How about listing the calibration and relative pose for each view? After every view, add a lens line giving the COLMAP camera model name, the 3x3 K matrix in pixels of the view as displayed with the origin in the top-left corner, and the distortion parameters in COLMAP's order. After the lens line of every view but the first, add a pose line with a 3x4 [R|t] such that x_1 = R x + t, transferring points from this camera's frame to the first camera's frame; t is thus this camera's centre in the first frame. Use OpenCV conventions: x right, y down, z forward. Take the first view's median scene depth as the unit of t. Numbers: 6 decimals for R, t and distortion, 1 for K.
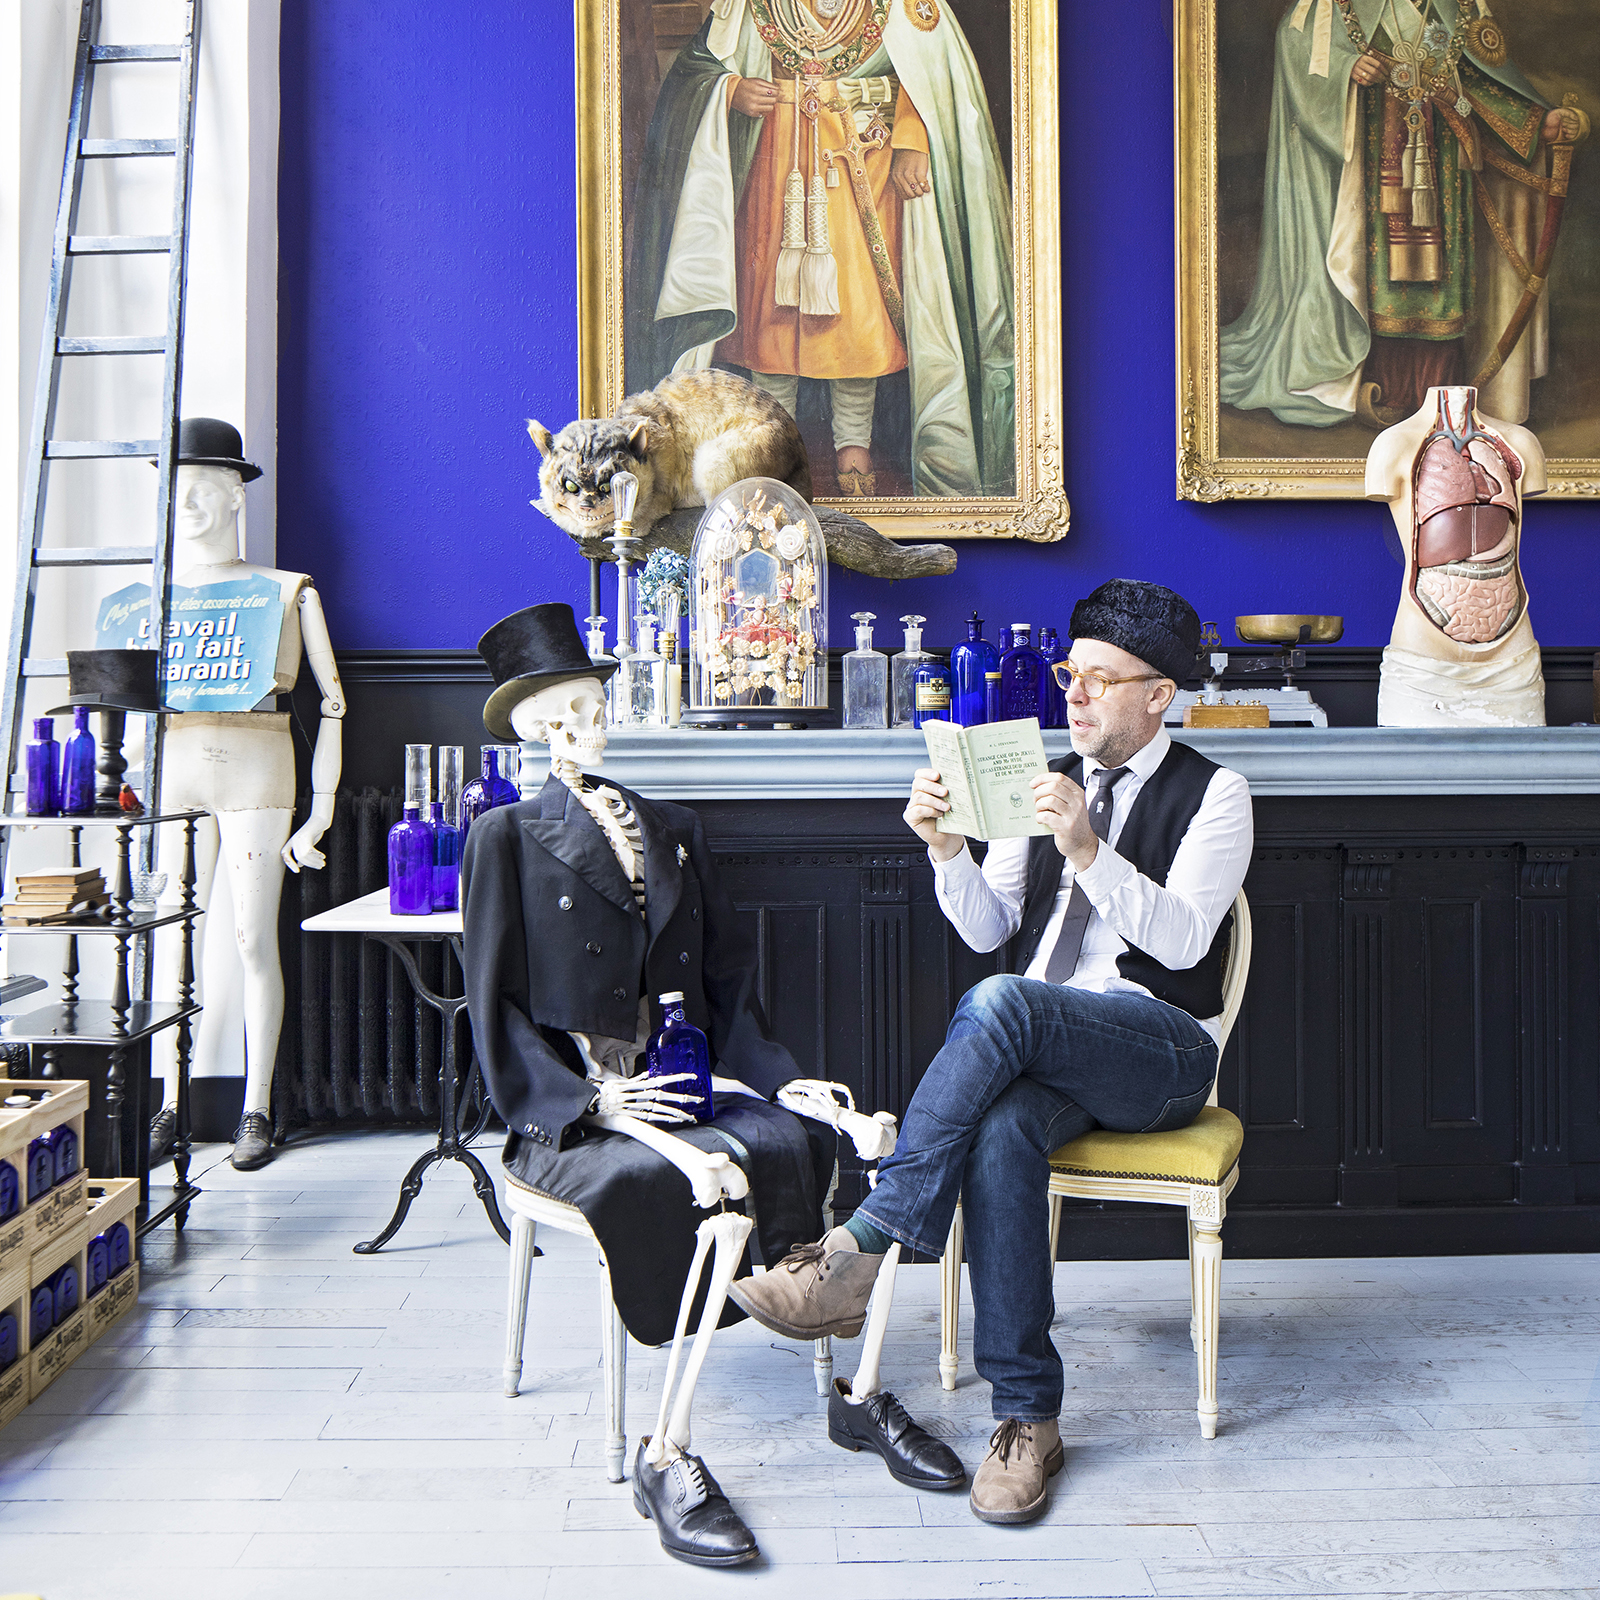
lens RADIAL K [[1712.4, 0, 799.9], [0, 1712.4, 799.3], [0, 0, 1]] dist [0.029055, 0.000000]
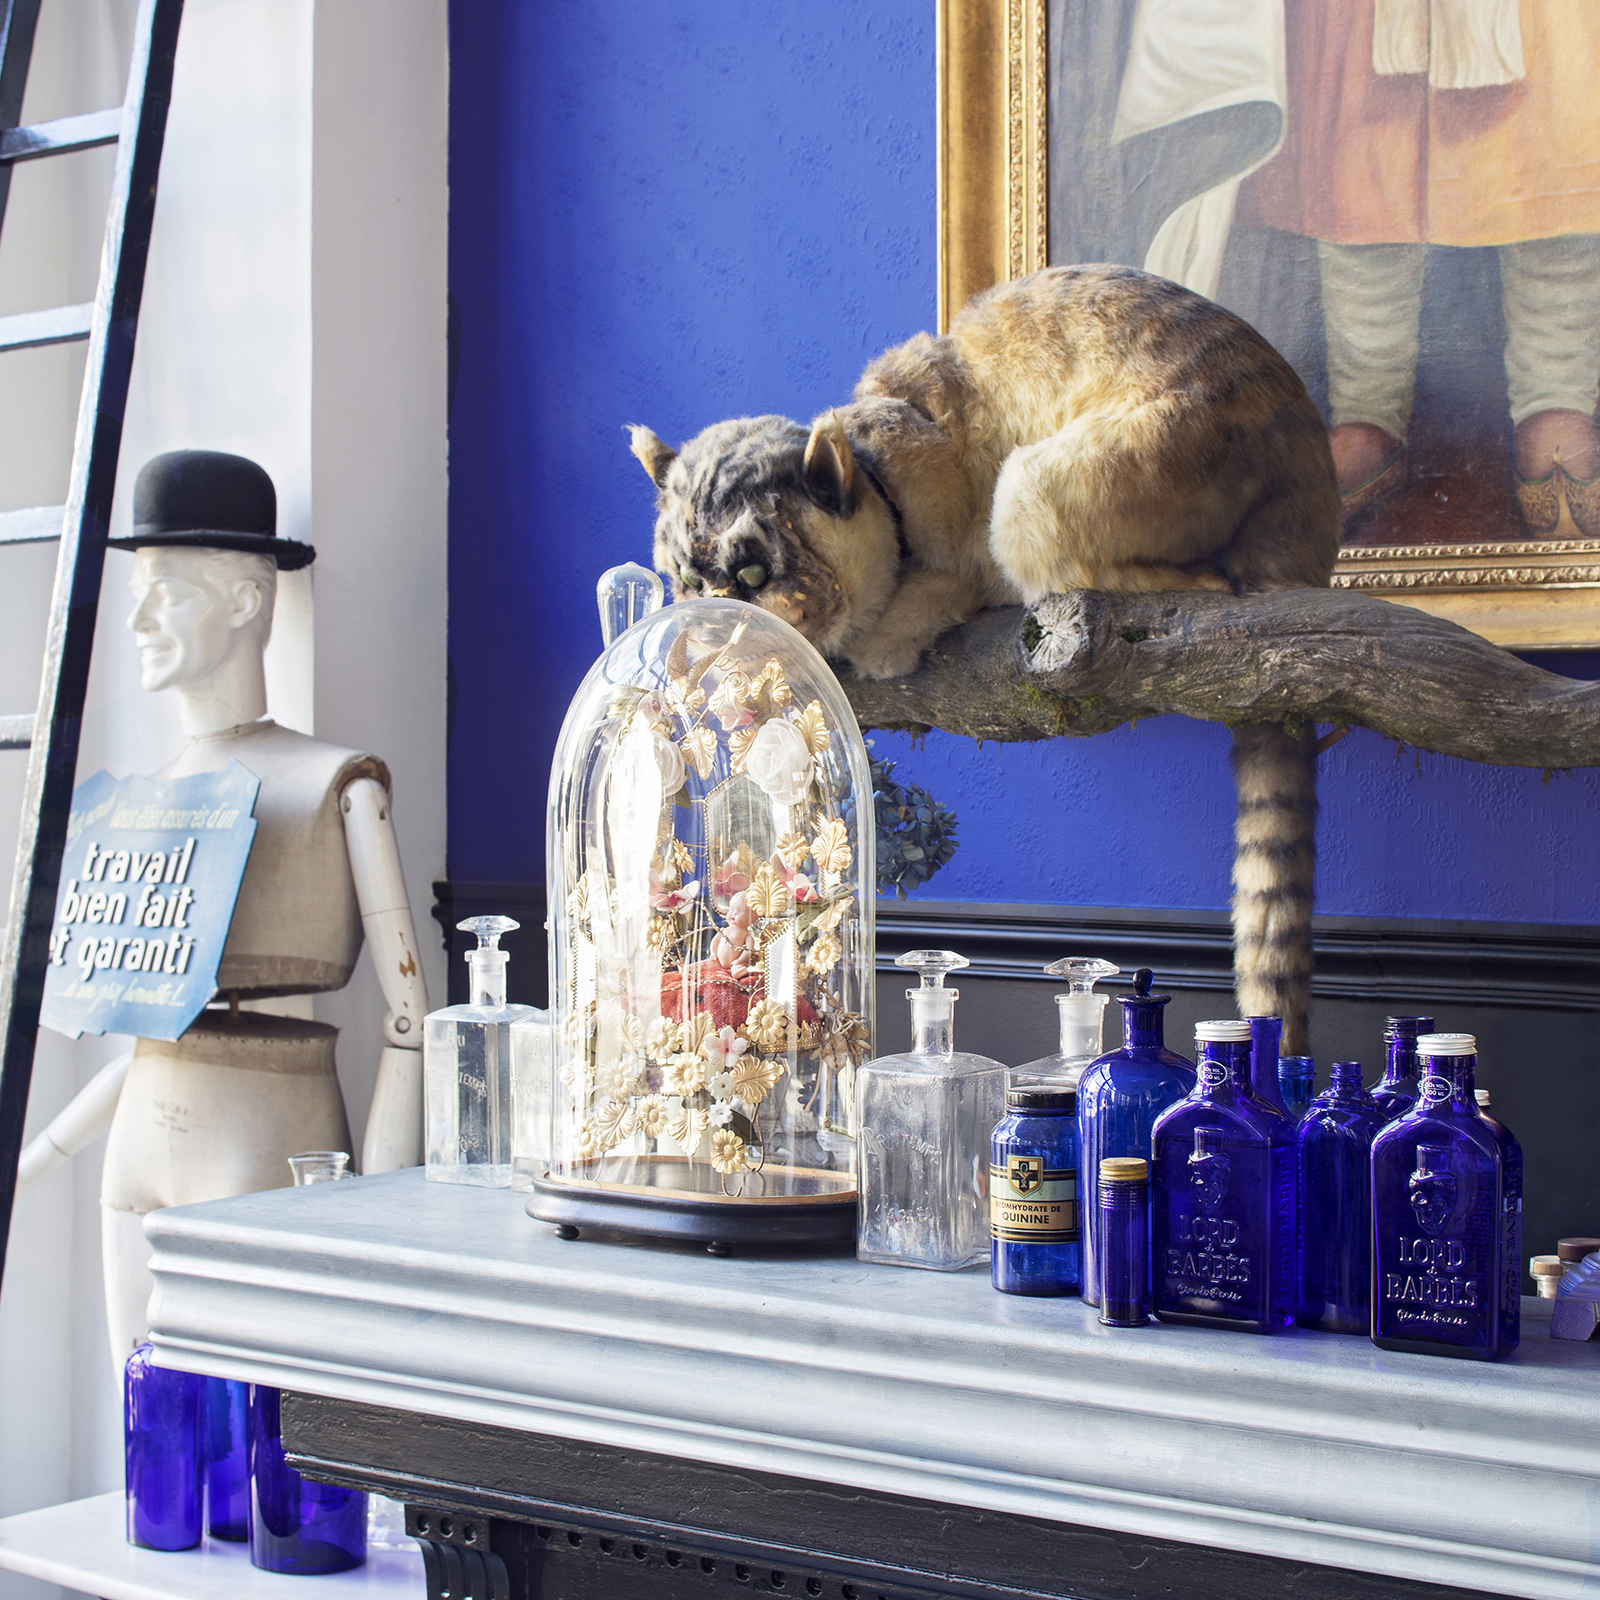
lens RADIAL K [[3180.9, 0, 800.1], [0, 3180.9, 800.0], [0, 0, 1]] dist [-0.033157, 0.000000]
pose [[0.799437, 0.020037, -0.600416, 0.352548], [-0.040024, 0.998999, -0.019953, -0.103963], [0.599415, 0.039982, 0.799439, 0.351106]]
